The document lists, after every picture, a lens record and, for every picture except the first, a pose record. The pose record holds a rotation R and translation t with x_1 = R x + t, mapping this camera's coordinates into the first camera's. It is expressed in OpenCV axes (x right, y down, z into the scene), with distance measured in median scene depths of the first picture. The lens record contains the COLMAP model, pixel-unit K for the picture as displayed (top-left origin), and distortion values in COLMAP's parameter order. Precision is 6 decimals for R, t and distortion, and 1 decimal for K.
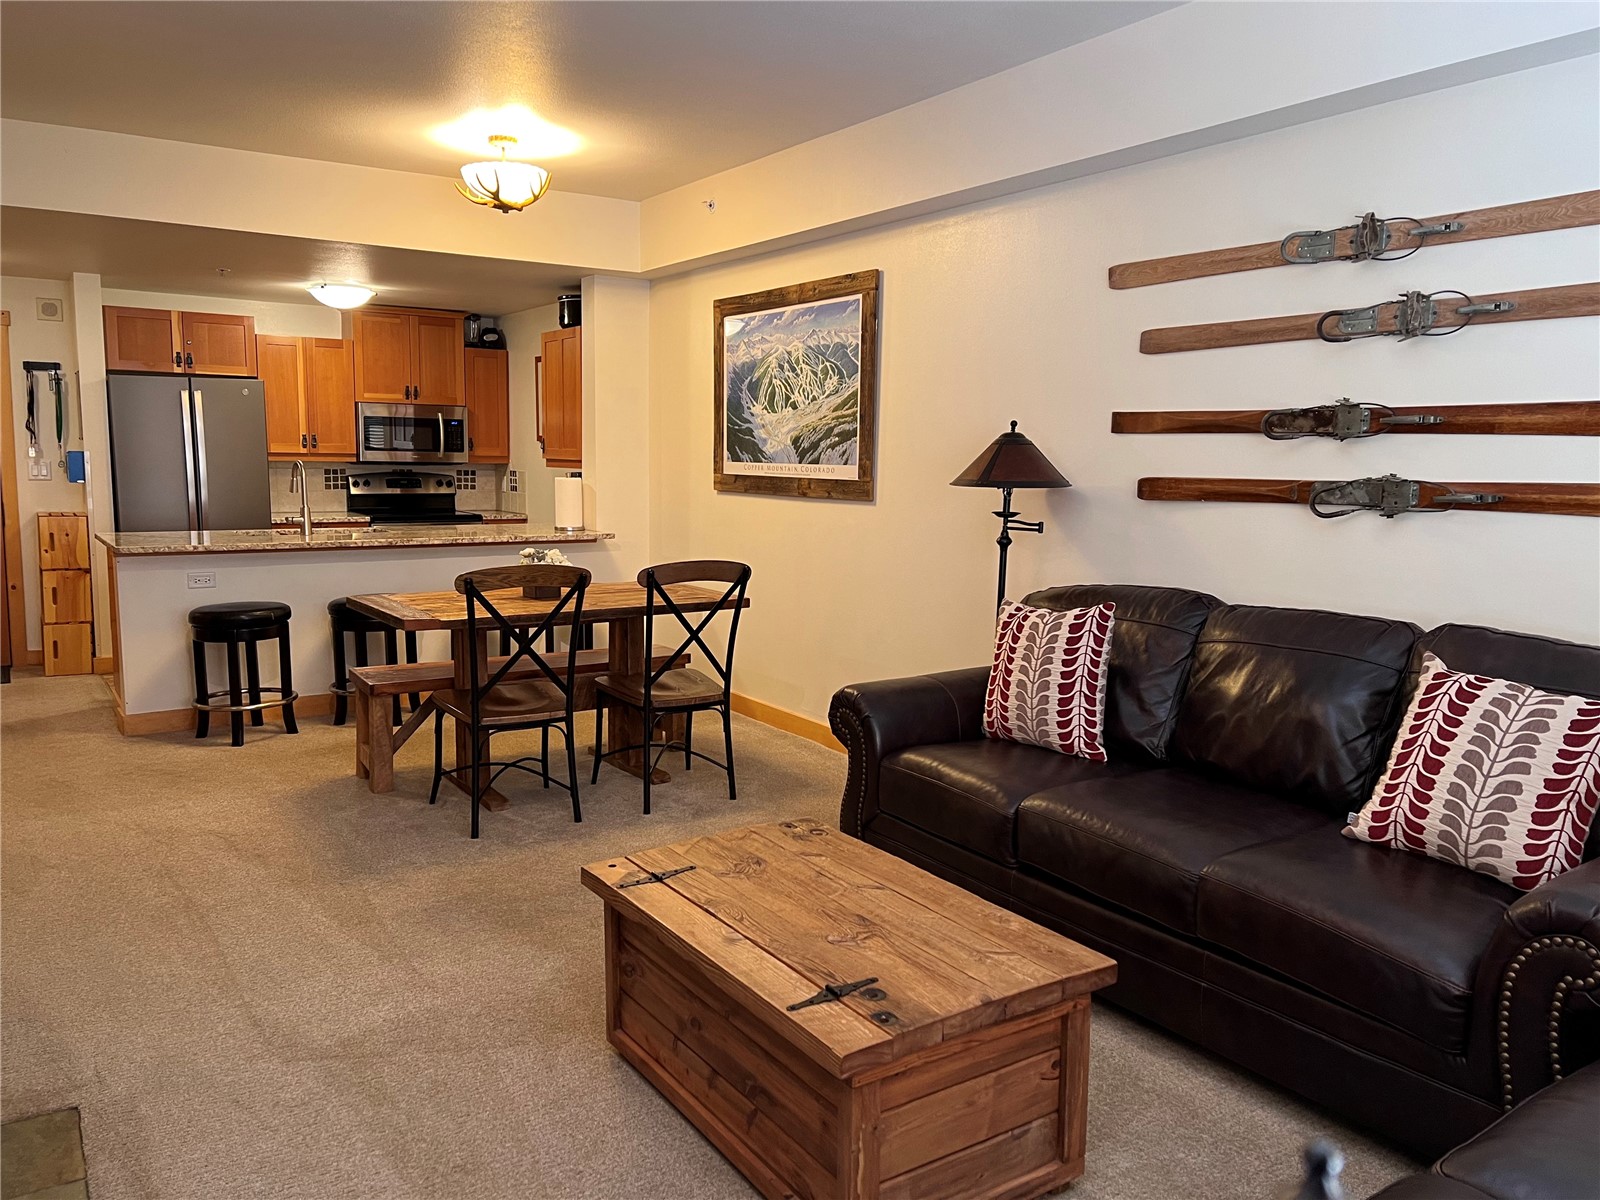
lens RADIAL K [[1167.7, 0, 802.4], [0, 1167.7, 598.3], [0, 0, 1]] dist [-0.010491, -0.001455]
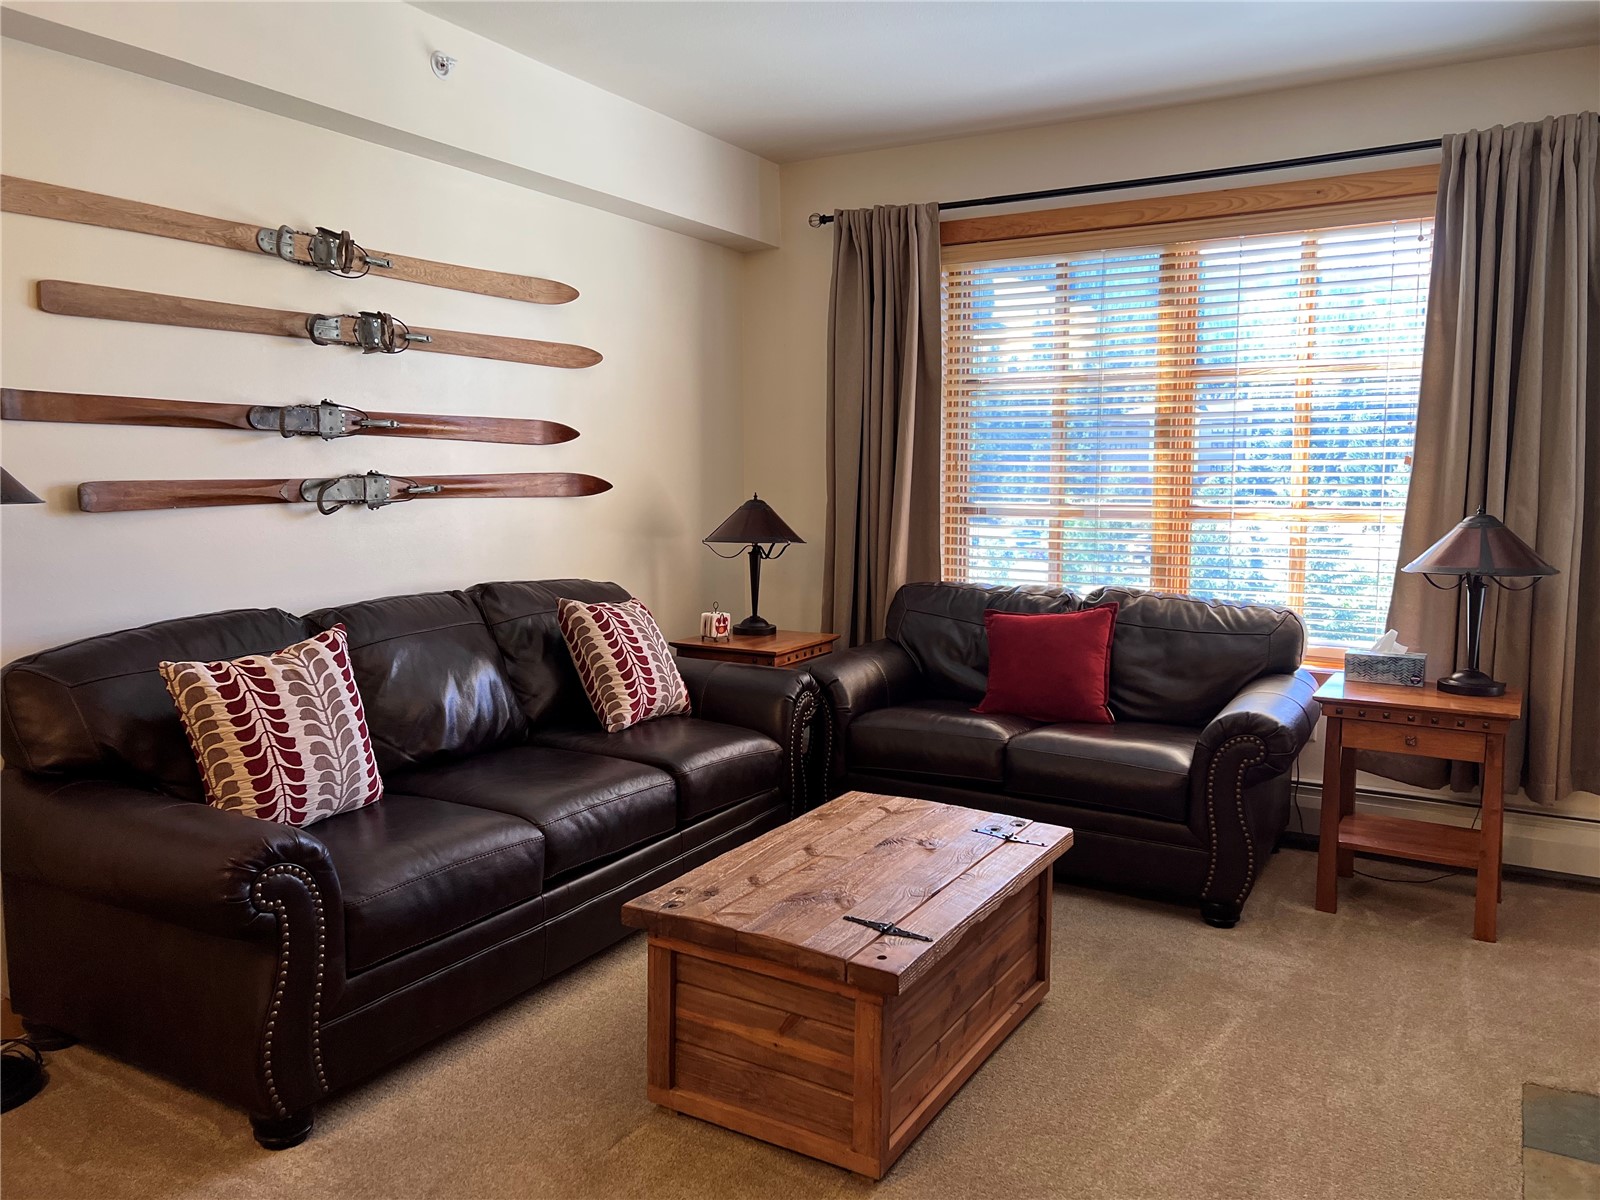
lens RADIAL K [[1167.7, 0, 811.4], [0, 1167.7, 564.6], [0, 0, 1]] dist [-0.010491, -0.001455]
pose [[-0.437106, -0.082362, 0.895631, -0.875068], [0.104025, 0.984486, 0.141301, -0.166203], [-0.893374, 0.154932, -0.421757, 1.389020]]
